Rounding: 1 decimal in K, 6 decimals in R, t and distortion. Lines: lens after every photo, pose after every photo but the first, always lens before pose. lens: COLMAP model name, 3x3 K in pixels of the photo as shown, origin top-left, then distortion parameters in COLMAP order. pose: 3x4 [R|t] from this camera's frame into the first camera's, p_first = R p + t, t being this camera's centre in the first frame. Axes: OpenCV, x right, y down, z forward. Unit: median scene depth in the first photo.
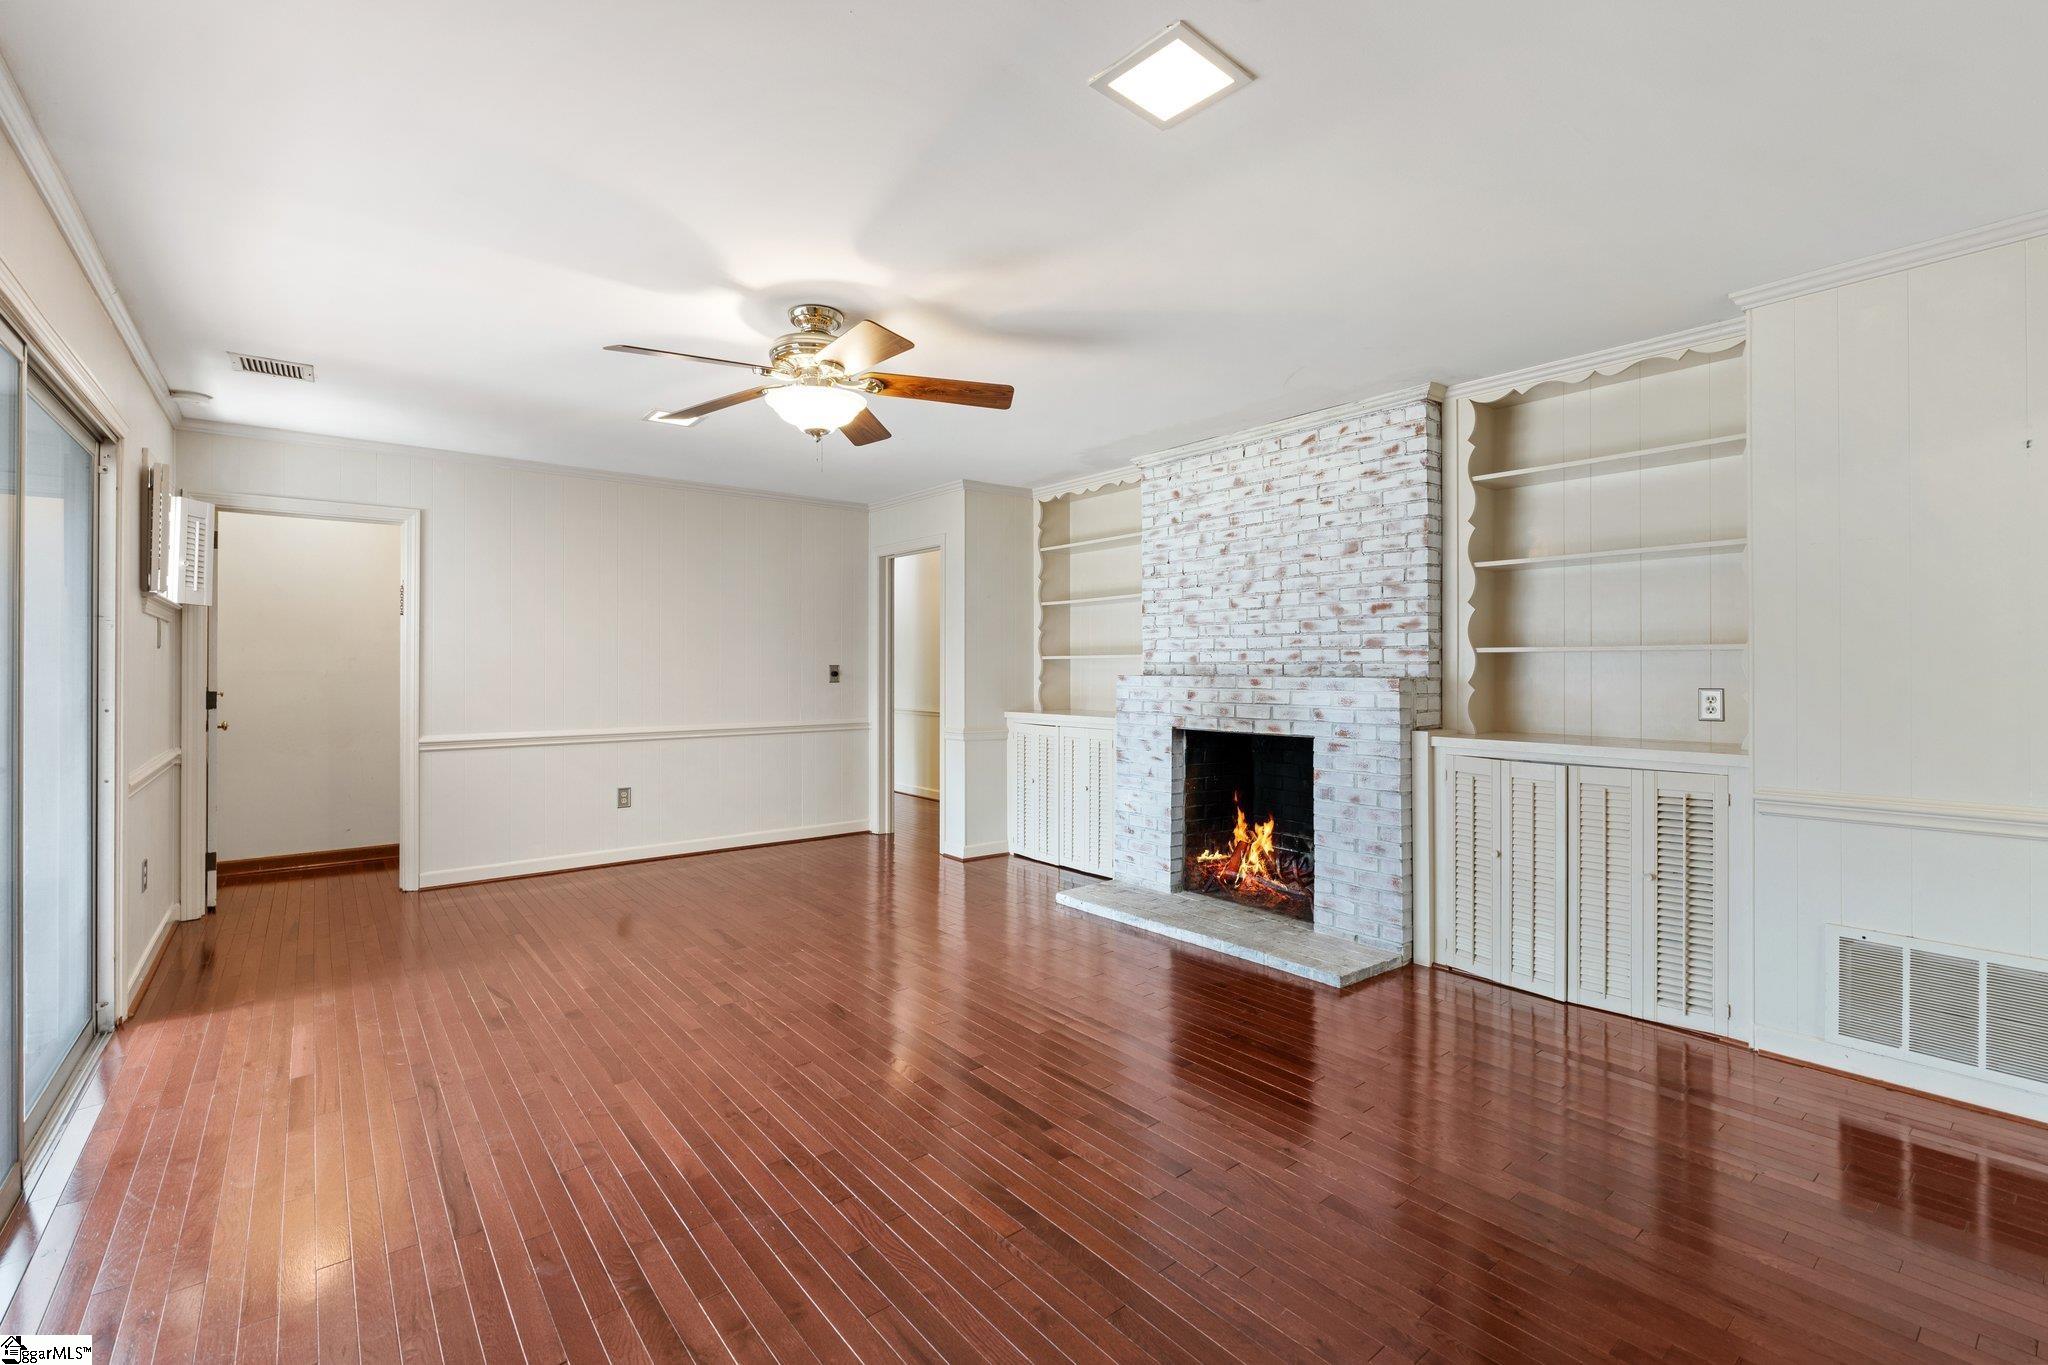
lens RADIAL K [[889.2, 0, 1027.7], [0, 889.2, 668.2], [0, 0, 1]] dist [0.000708, -0.000948]
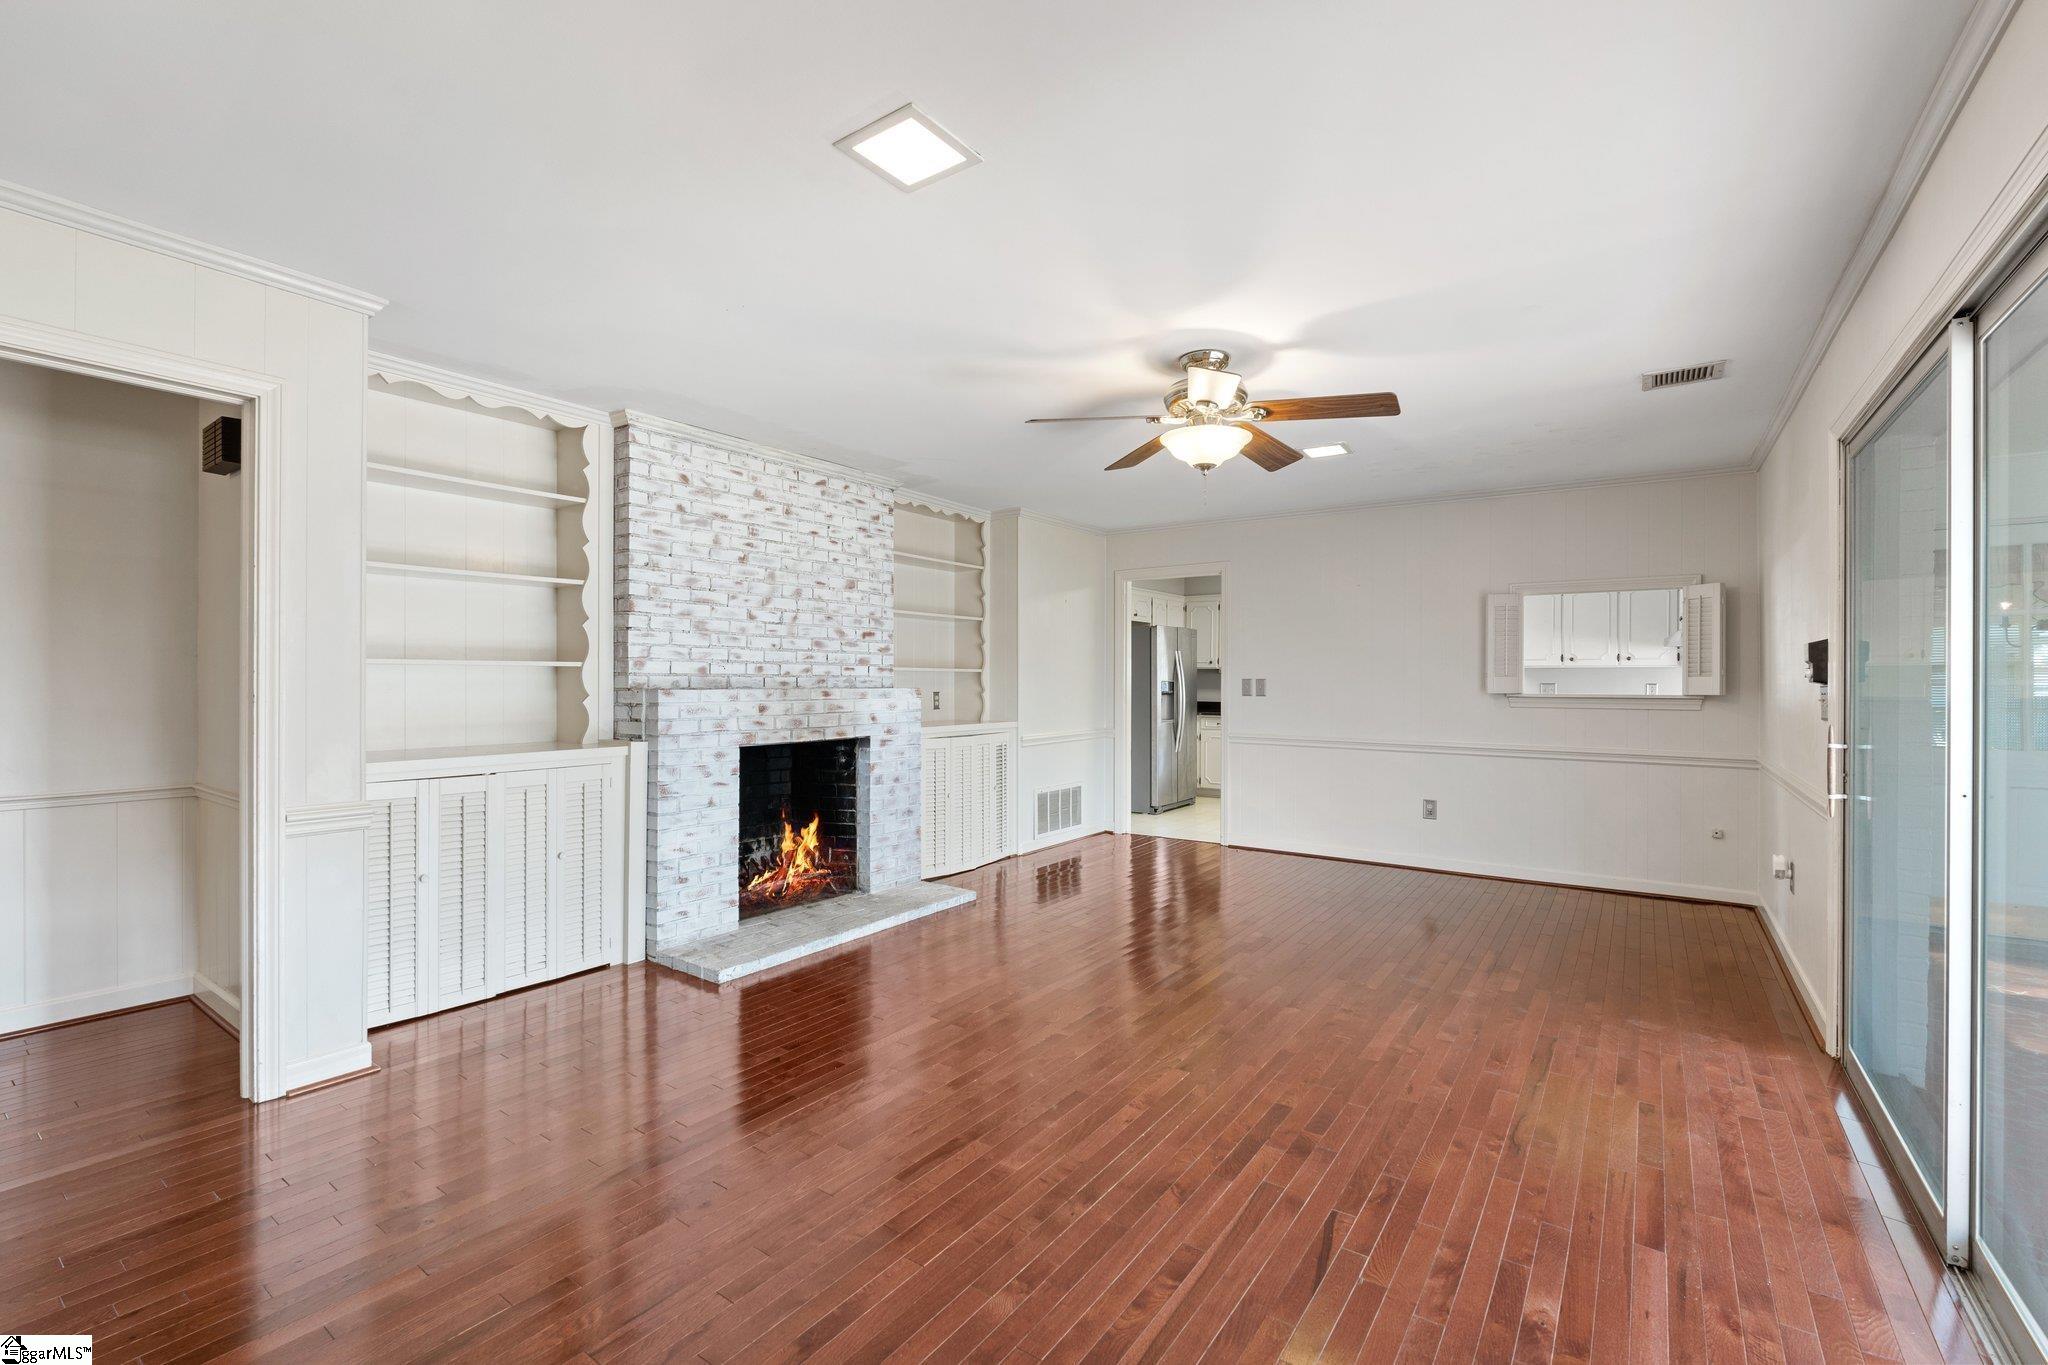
lens RADIAL K [[889.2, 0, 1017.9], [0, 889.2, 685.1], [0, 0, 1]] dist [0.000708, -0.000948]
pose [[-0.265946, -0.003347, 0.963982, -0.843627], [0.000084, 0.999994, 0.003495, 0.001349], [-0.963988, 0.001011, -0.265944, 1.035520]]
